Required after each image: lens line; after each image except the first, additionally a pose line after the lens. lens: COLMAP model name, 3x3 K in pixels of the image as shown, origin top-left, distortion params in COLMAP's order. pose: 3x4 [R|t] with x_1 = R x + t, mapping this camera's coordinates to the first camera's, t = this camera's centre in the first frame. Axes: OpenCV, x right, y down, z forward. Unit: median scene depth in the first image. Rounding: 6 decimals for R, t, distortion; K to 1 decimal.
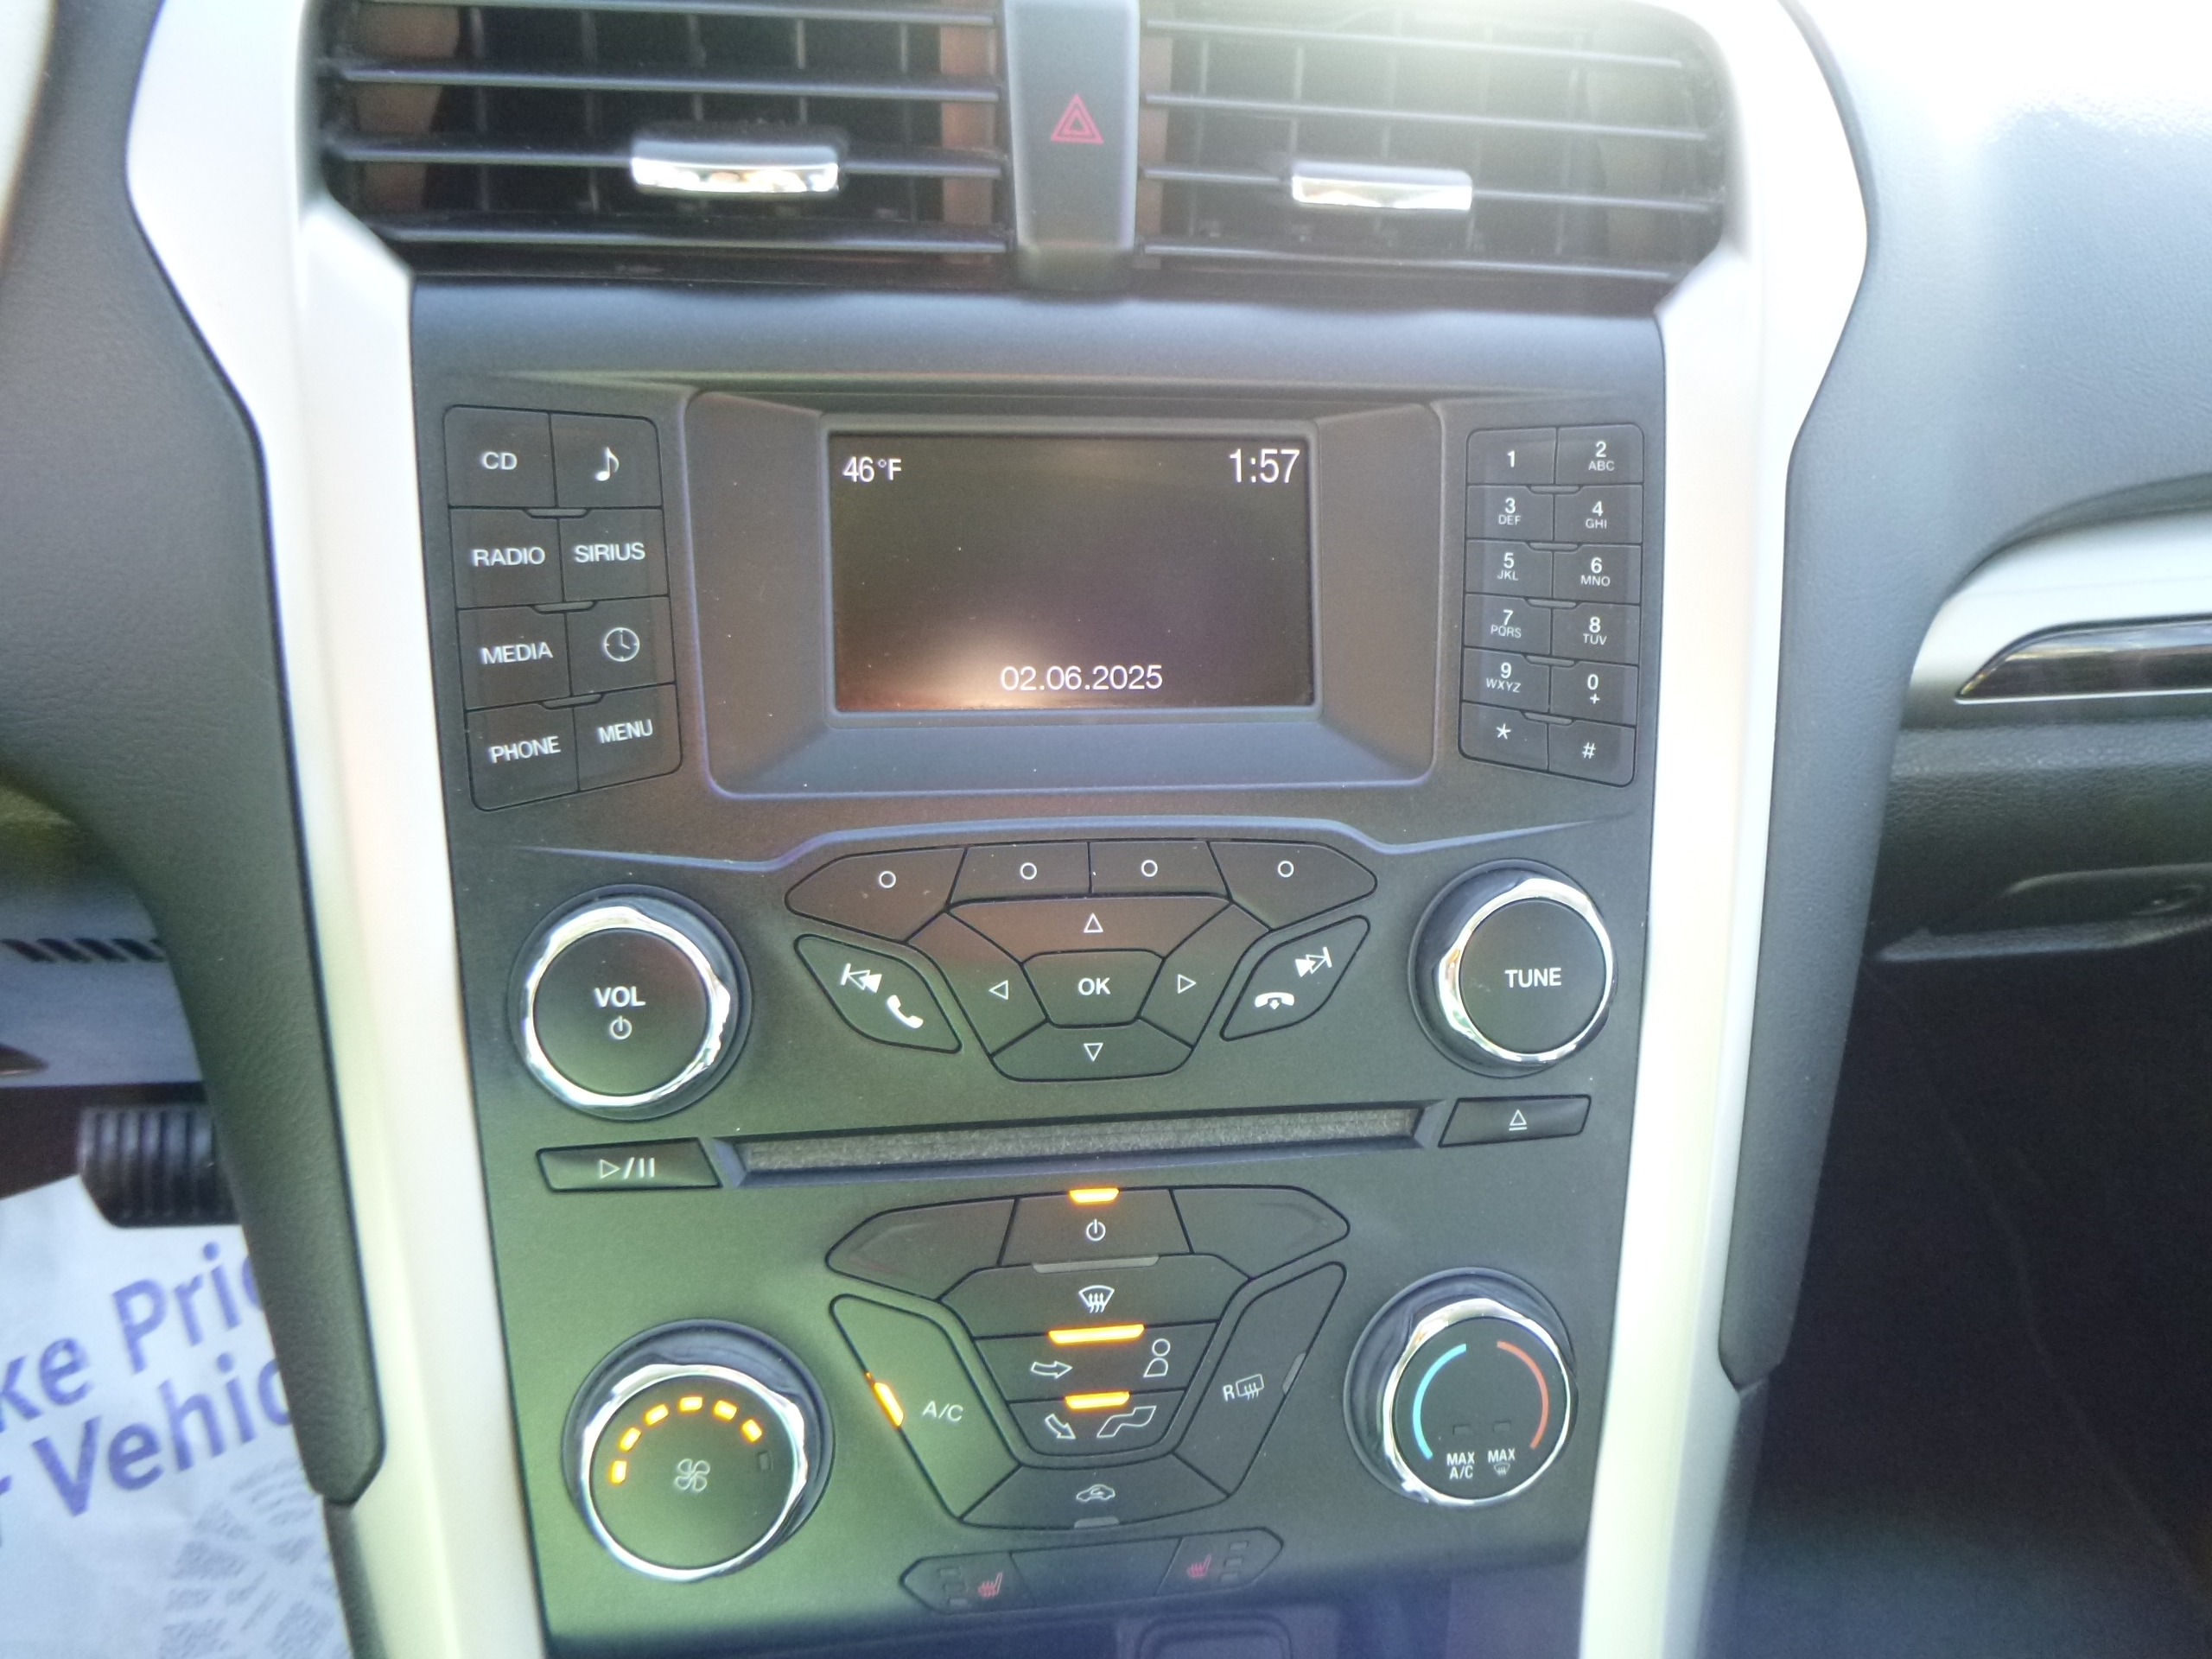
lens RADIAL K [[1626.2, 0, 1146.3], [0, 1626.2, 817.7], [0, 0, 1]] dist [-0.016645, -0.005425]
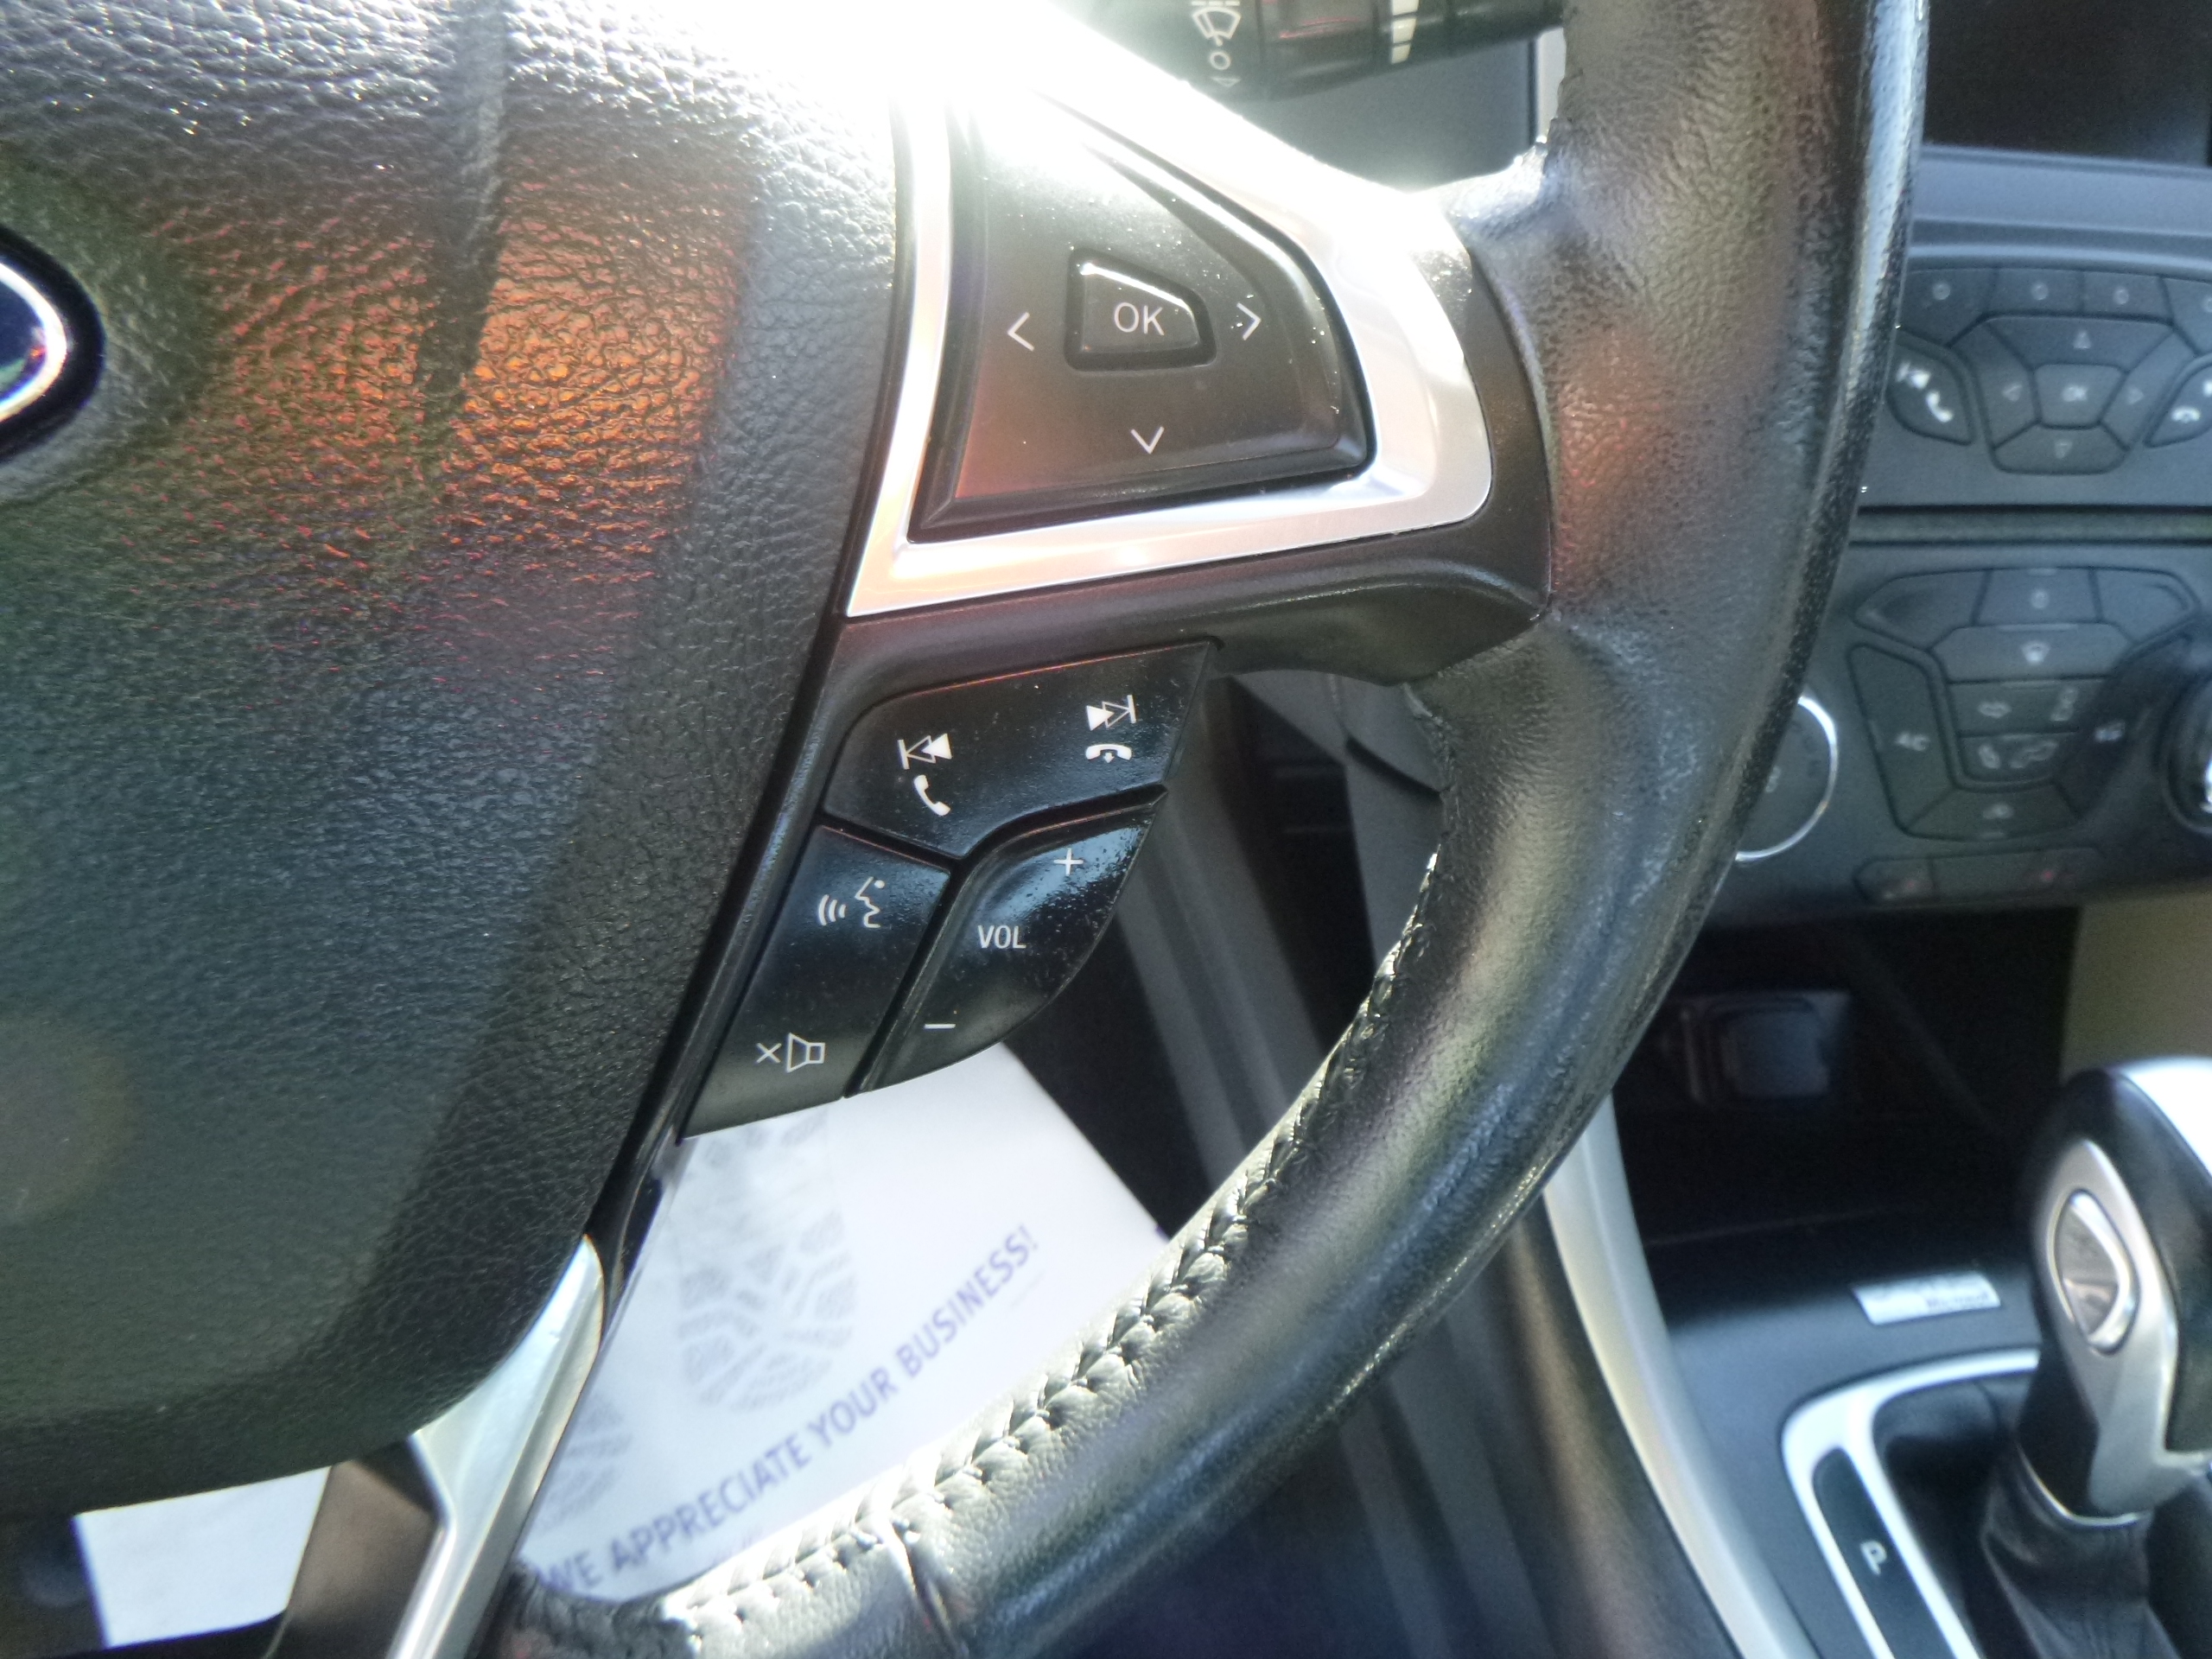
lens RADIAL K [[1642.3, 0, 1106.0], [0, 1642.3, 829.5], [0, 0, 1]] dist [-0.029130, 0.002165]
pose [[0.996711, 0.002961, 0.080983, -0.830791], [-0.021531, 0.973091, 0.229415, 0.155885], [-0.078125, -0.230404, 0.969954, -0.179423]]
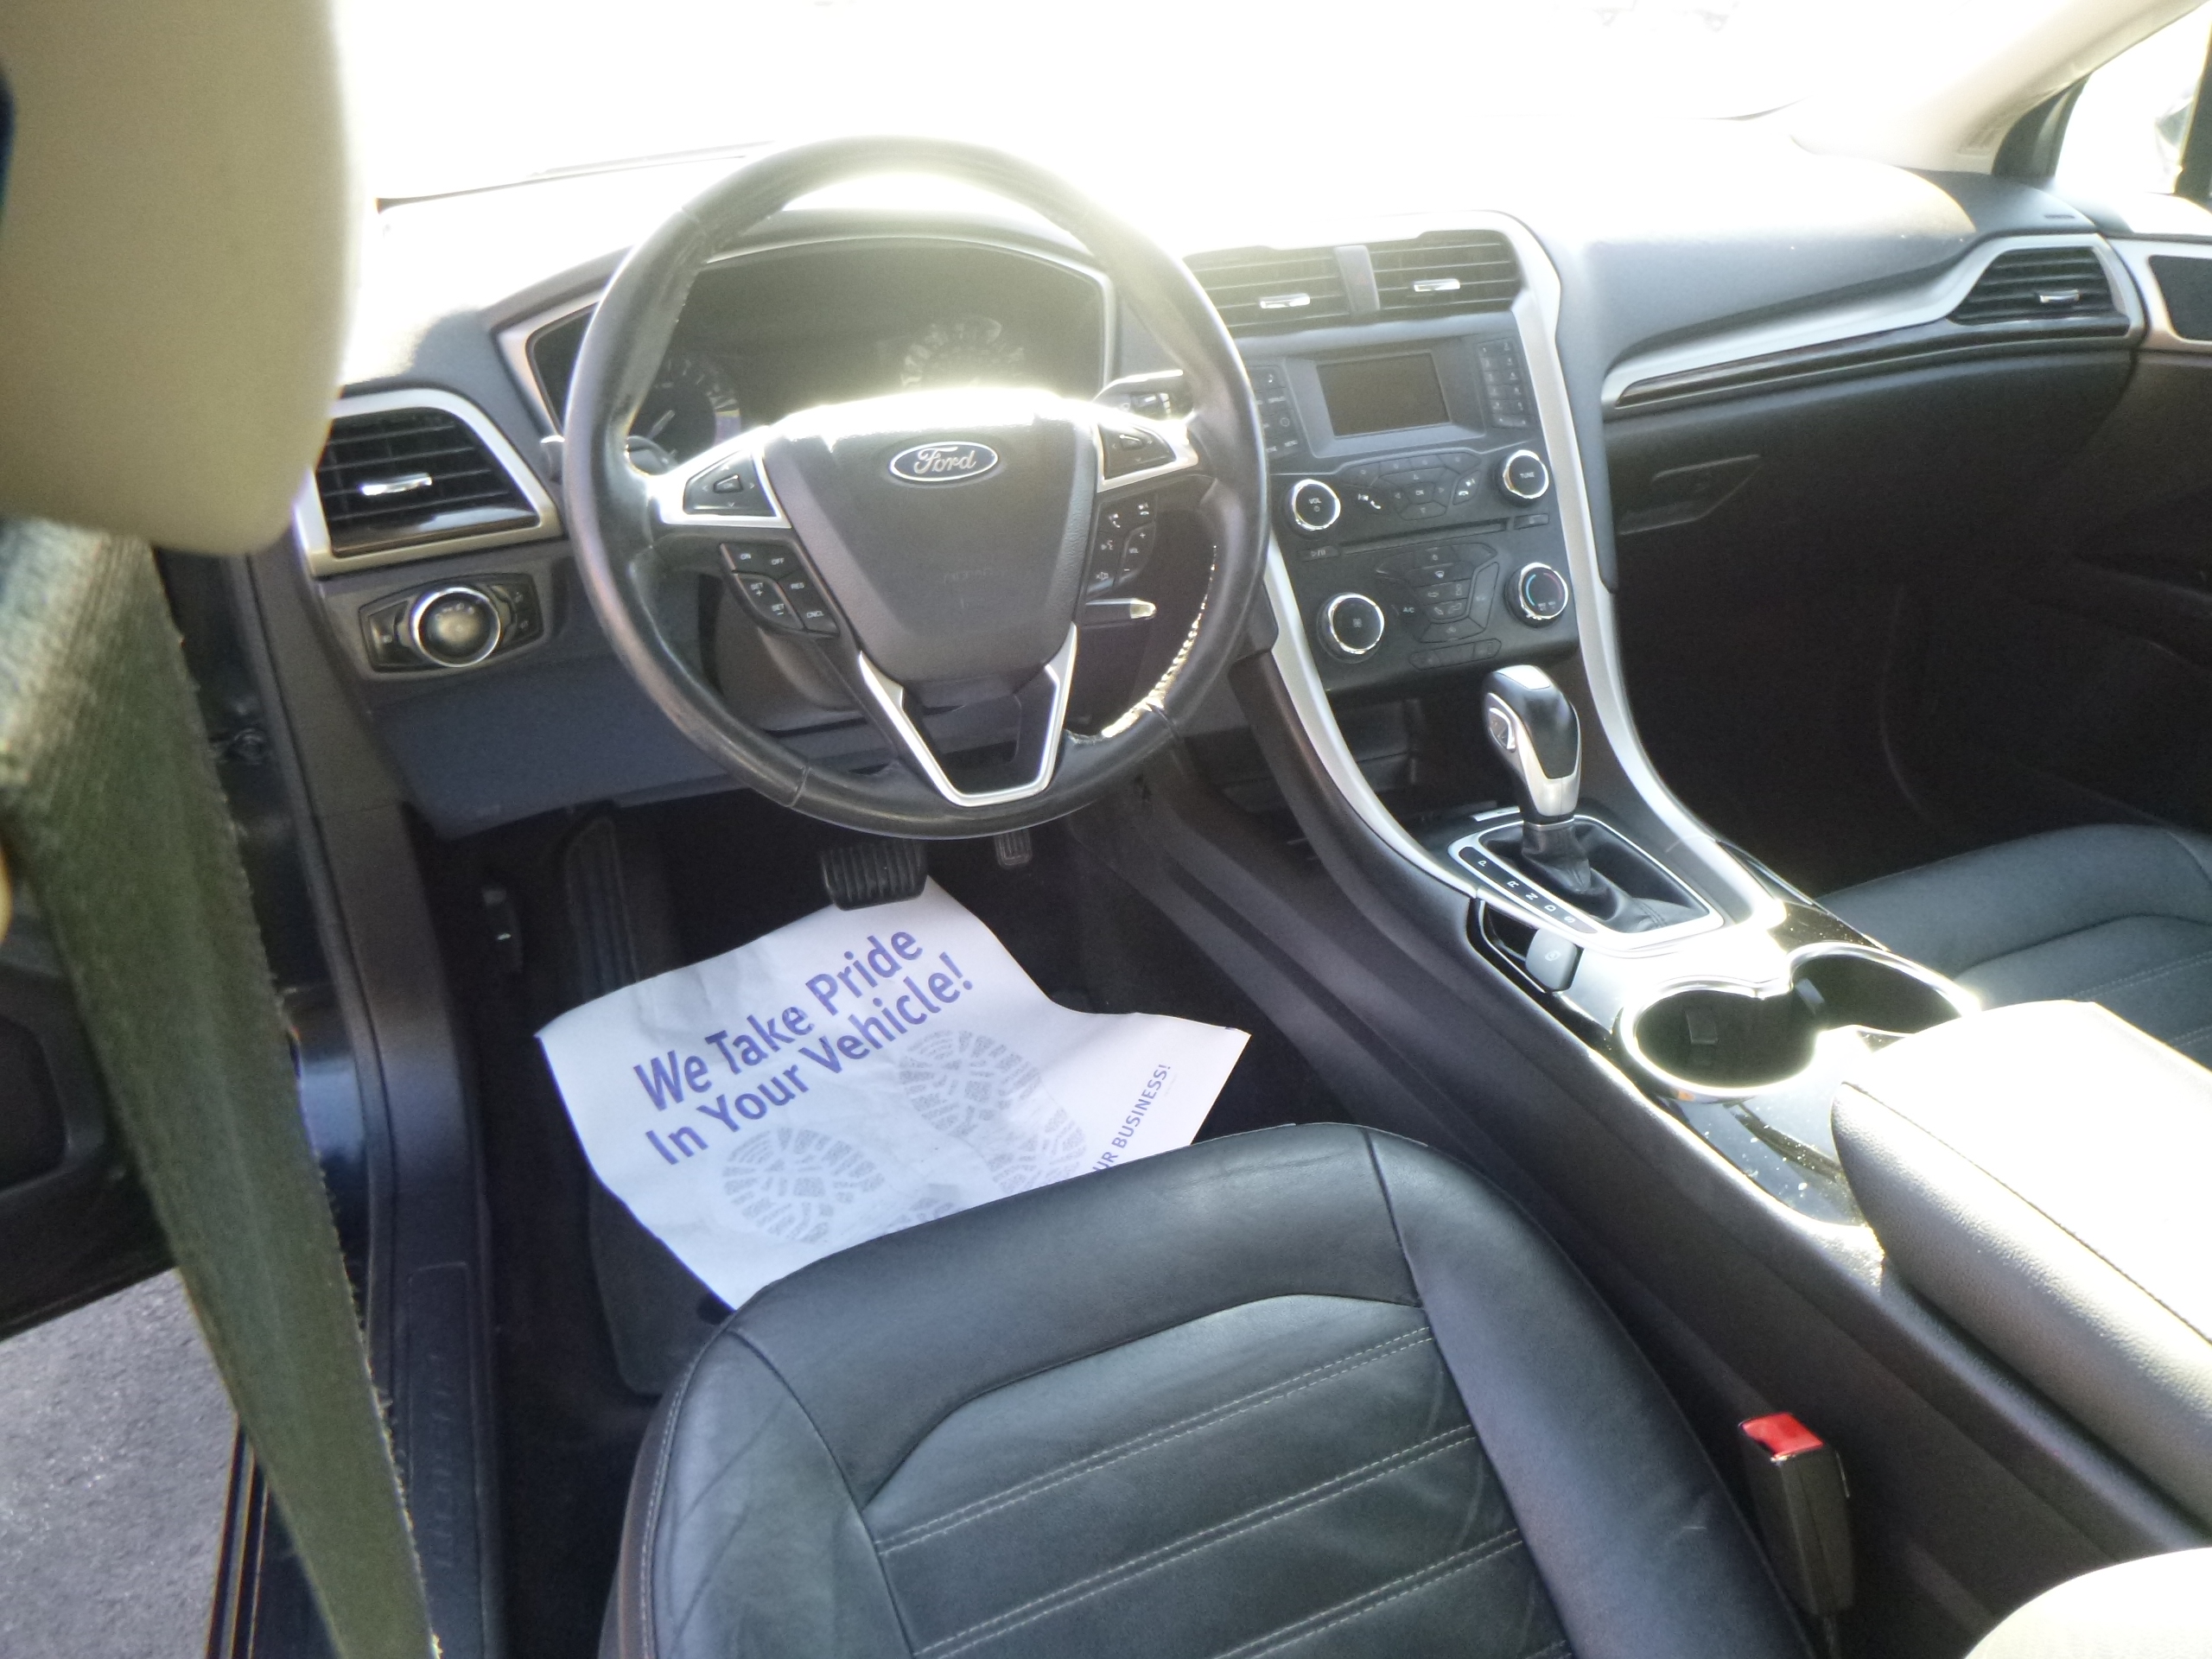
lens RADIAL K [[1618.4, 0, 1149.3], [0, 1618.4, 856.3], [0, 0, 1]] dist [-0.027509, -0.005811]
pose [[0.967649, -0.202165, 0.150947, -1.334367], [0.218984, 0.970114, -0.104520, 1.142069], [-0.125306, 0.134193, 0.983001, -2.400772]]
